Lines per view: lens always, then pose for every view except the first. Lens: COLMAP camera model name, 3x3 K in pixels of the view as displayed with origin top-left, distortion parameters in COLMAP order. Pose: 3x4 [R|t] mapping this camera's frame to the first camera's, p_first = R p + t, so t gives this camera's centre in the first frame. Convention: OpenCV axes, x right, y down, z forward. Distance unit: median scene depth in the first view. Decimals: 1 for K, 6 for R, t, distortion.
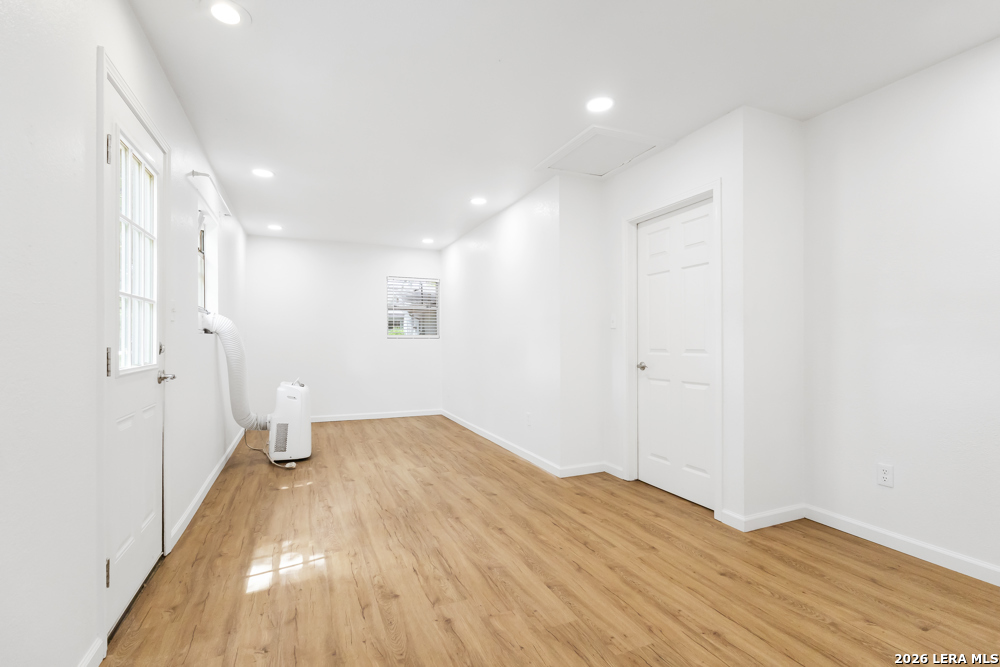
lens RADIAL K [[460.0, 0, 498.1], [0, 460.0, 333.7], [0, 0, 1]] dist [0.001636, 0.001017]
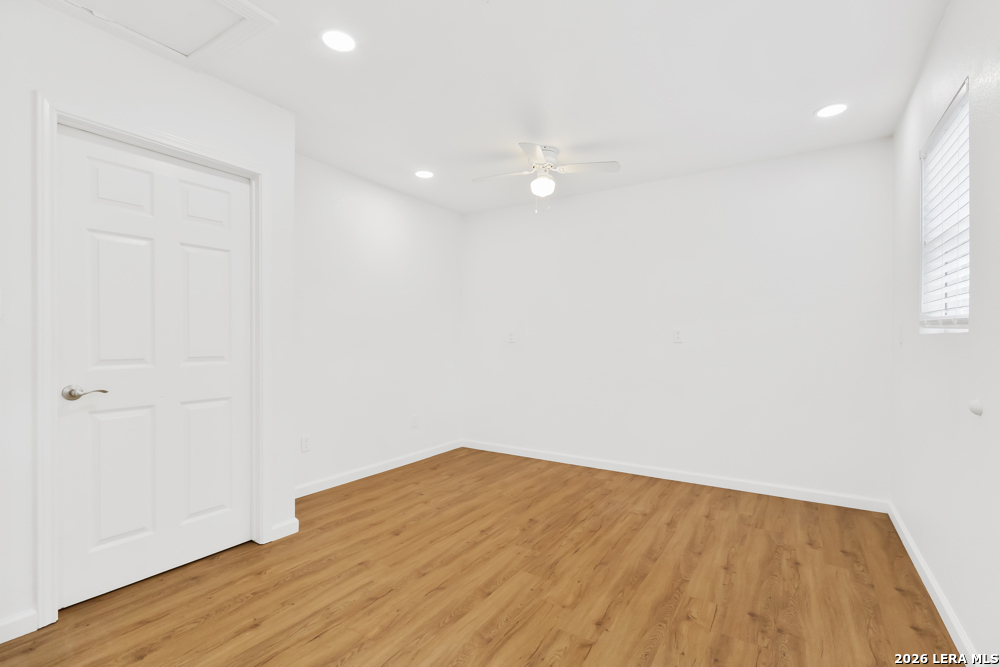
lens RADIAL K [[460.0, 0, 498.1], [0, 460.0, 333.7], [0, 0, 1]] dist [0.001636, 0.001017]
pose [[-0.556850, 0.014128, 0.830493, -0.588015], [-0.016510, 0.999470, -0.028072, 0.010114], [-0.830449, -0.029344, -0.556321, 1.239726]]
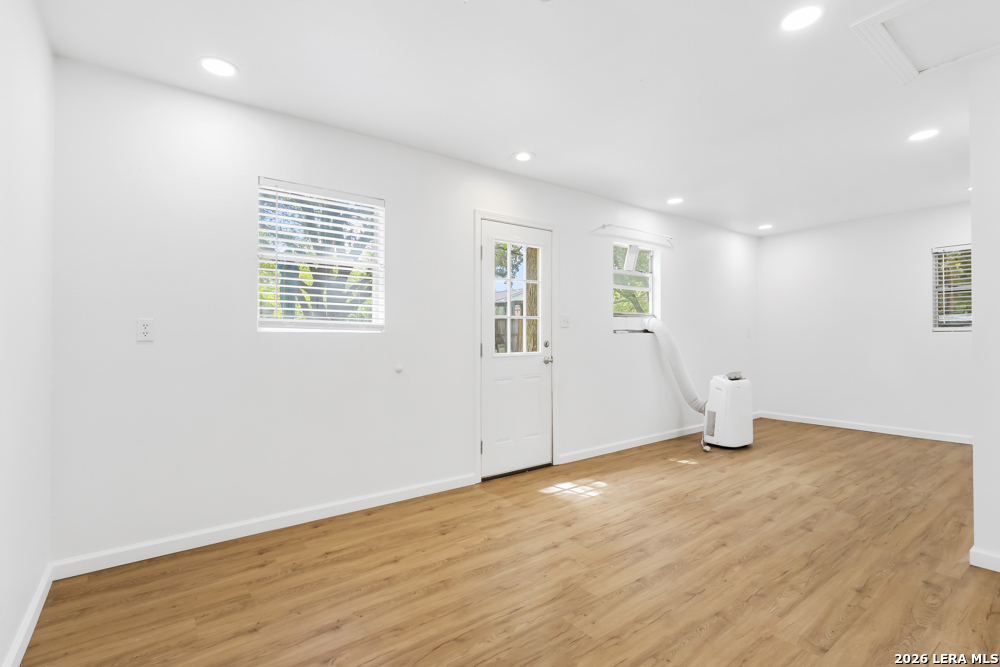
lens RADIAL K [[460.0, 0, 498.1], [0, 460.0, 333.7], [0, 0, 1]] dist [0.001636, 0.001017]
pose [[0.234903, -0.011820, -0.971947, 0.841408], [0.026619, 0.999629, -0.005723, -0.008074], [0.971654, -0.024528, 0.235131, 0.366192]]
